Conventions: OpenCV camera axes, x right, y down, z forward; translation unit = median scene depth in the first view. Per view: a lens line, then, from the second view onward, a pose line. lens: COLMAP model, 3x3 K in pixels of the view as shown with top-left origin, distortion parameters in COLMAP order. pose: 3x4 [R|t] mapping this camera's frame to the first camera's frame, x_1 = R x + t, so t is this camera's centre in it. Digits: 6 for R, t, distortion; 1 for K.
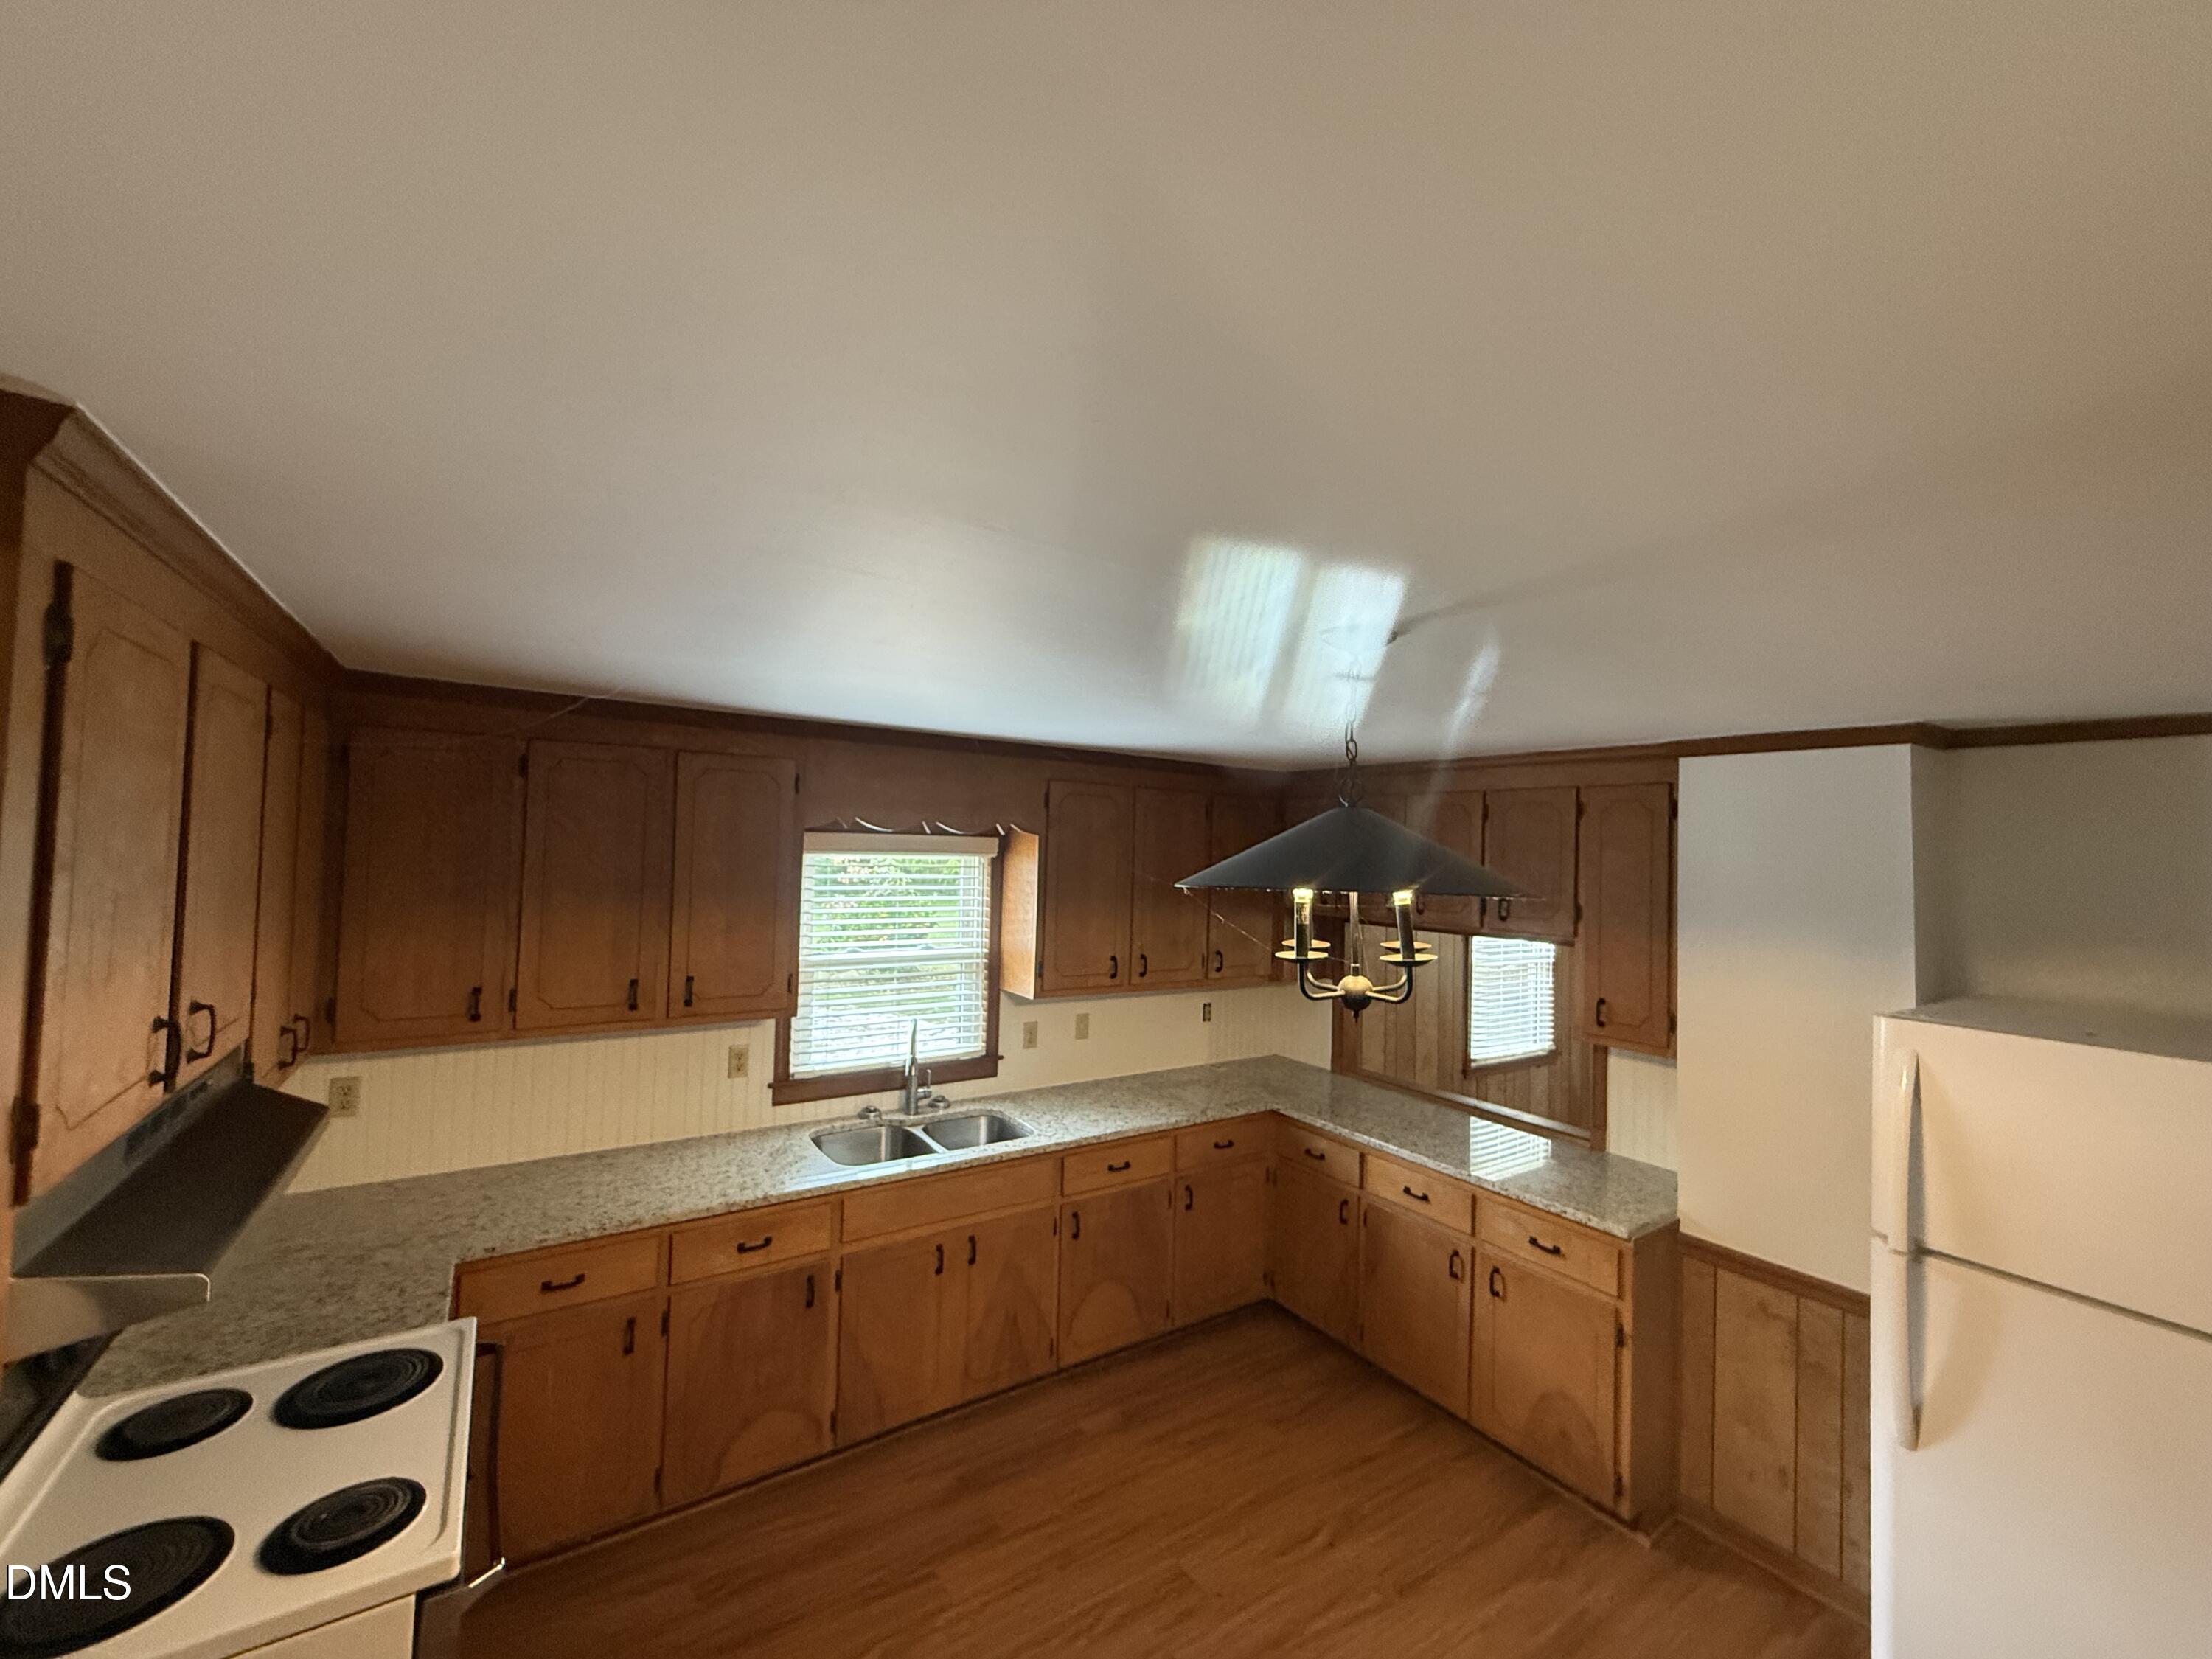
lens RADIAL K [[879.6, 0, 1109.0], [0, 879.6, 845.8], [0, 0, 1]] dist [0.006298, -0.000673]
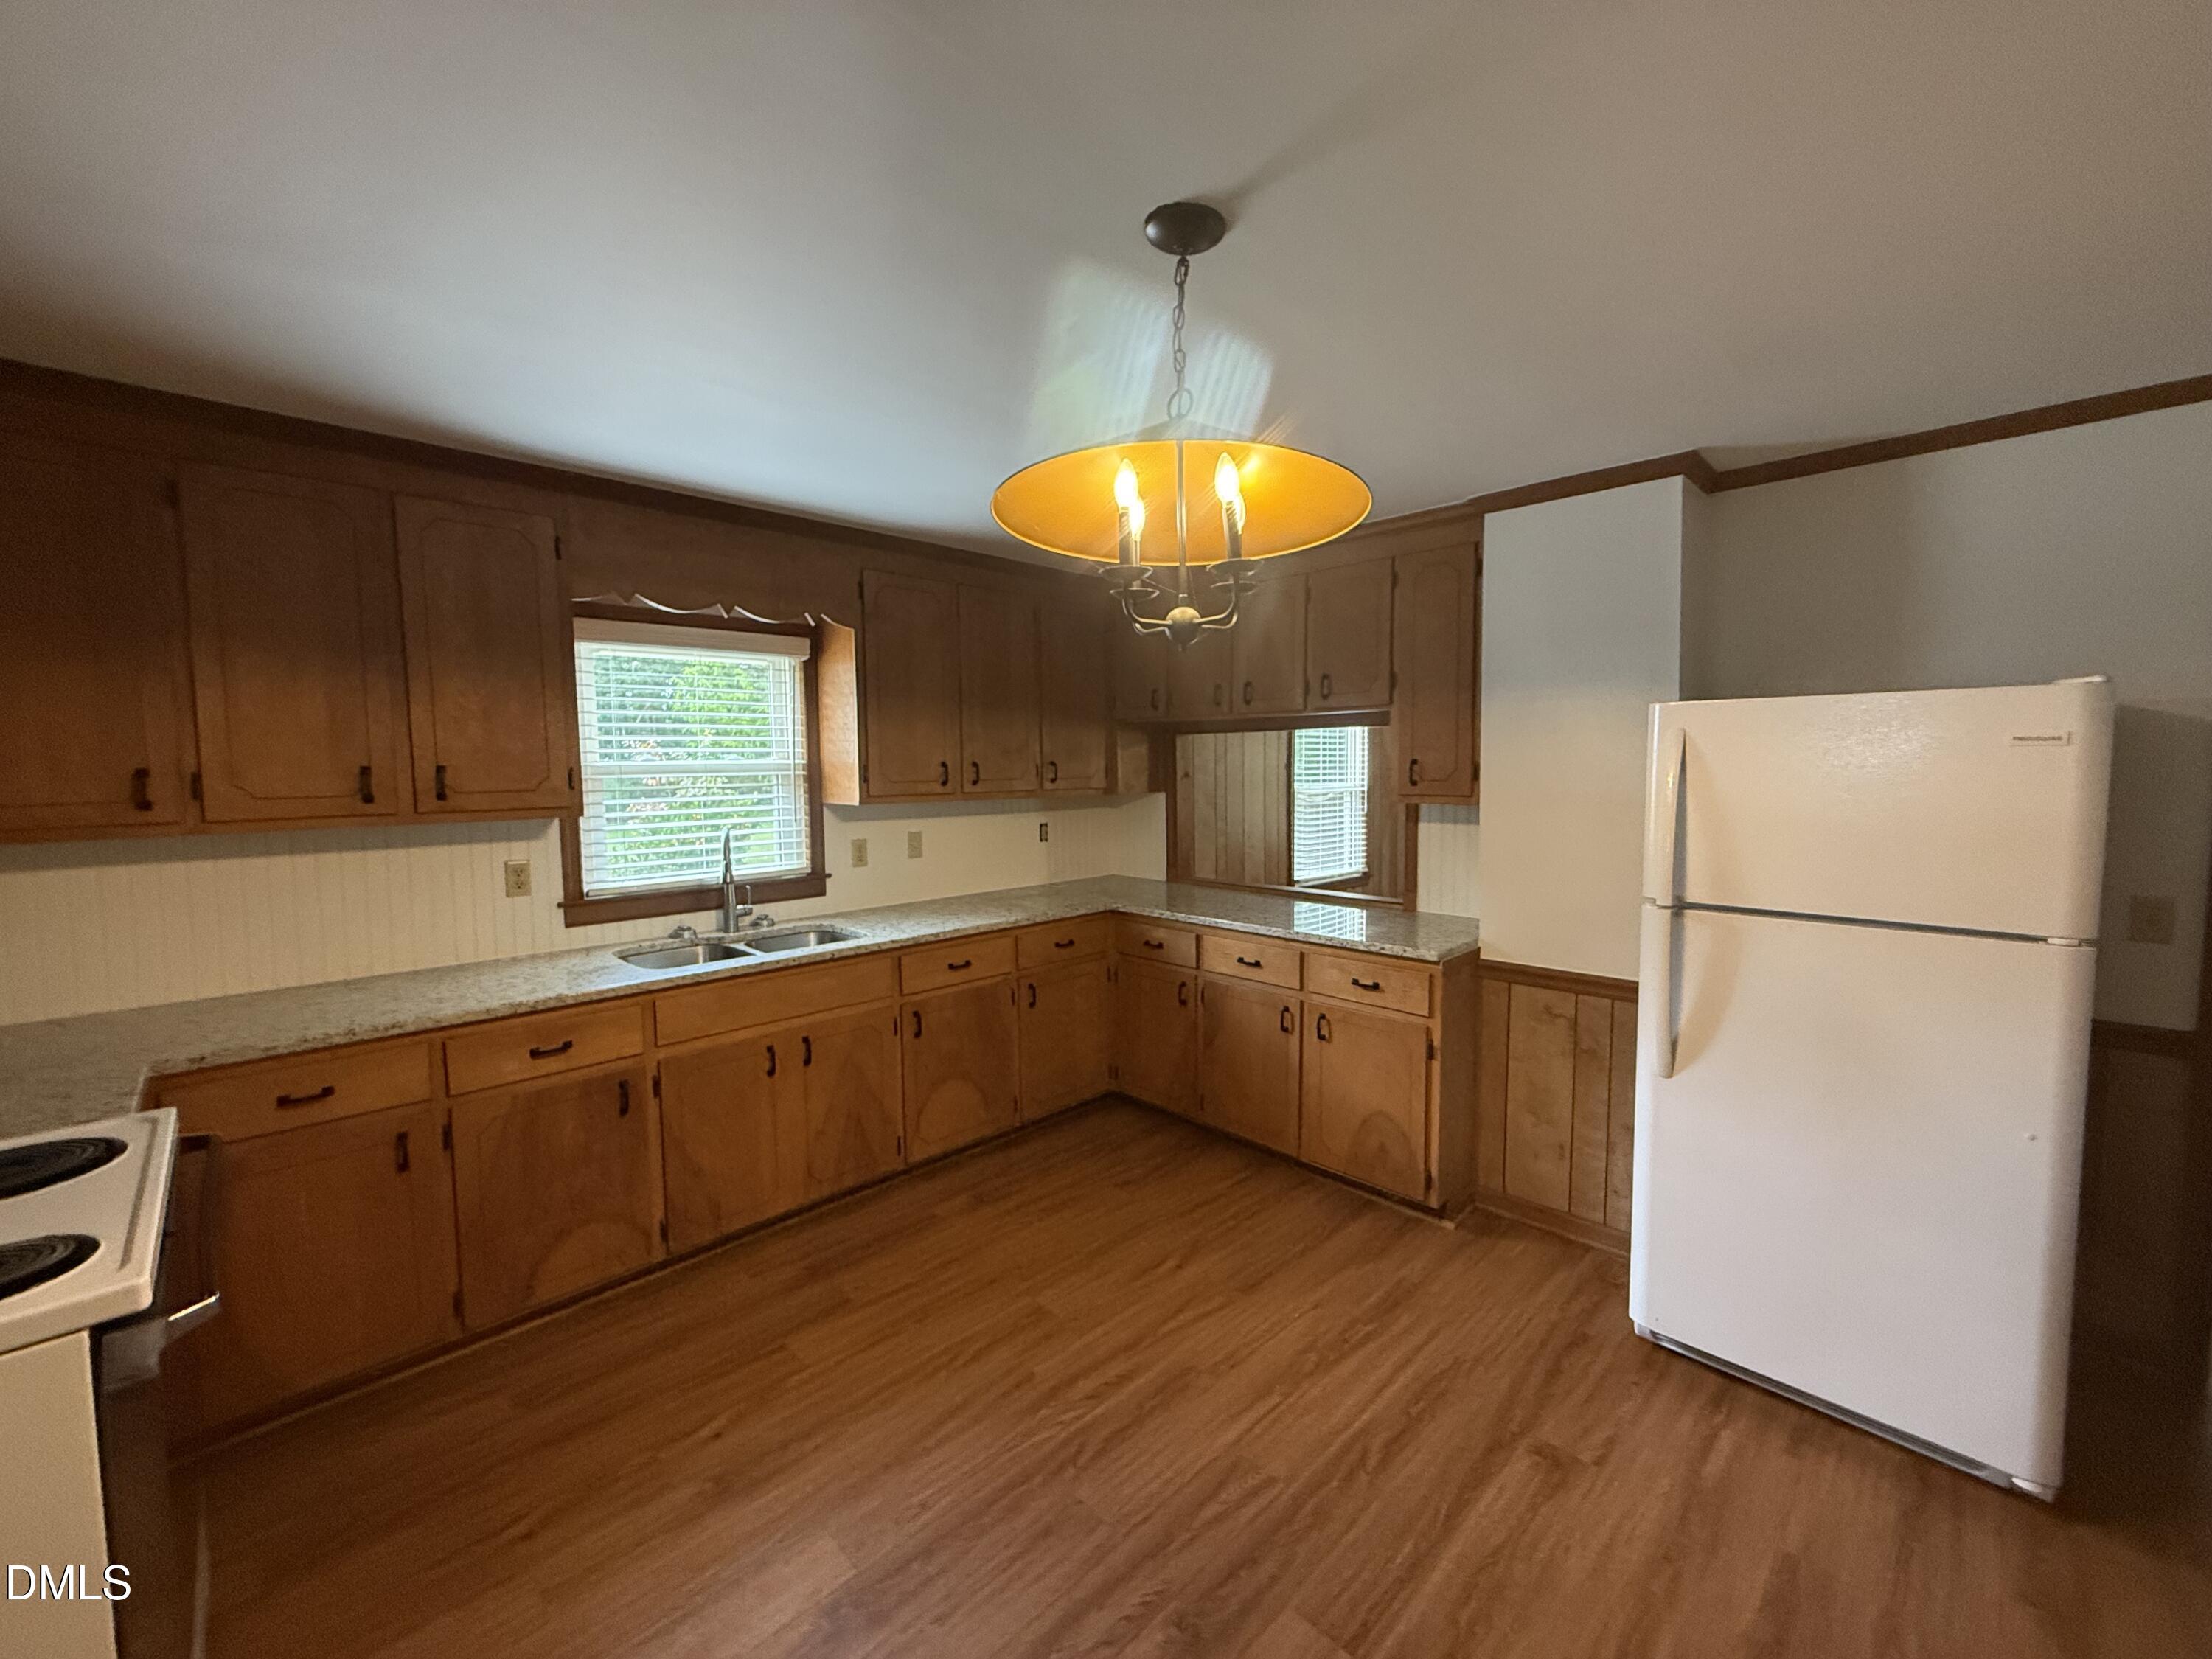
lens RADIAL K [[879.6, 0, 1105.8], [0, 879.6, 826.2], [0, 0, 1]] dist [0.006298, -0.000673]
pose [[0.982266, -0.051927, 0.180158, 0.003483], [0.033988, 0.994278, 0.101272, 0.147207], [-0.184386, -0.093353, 0.978411, 0.034345]]
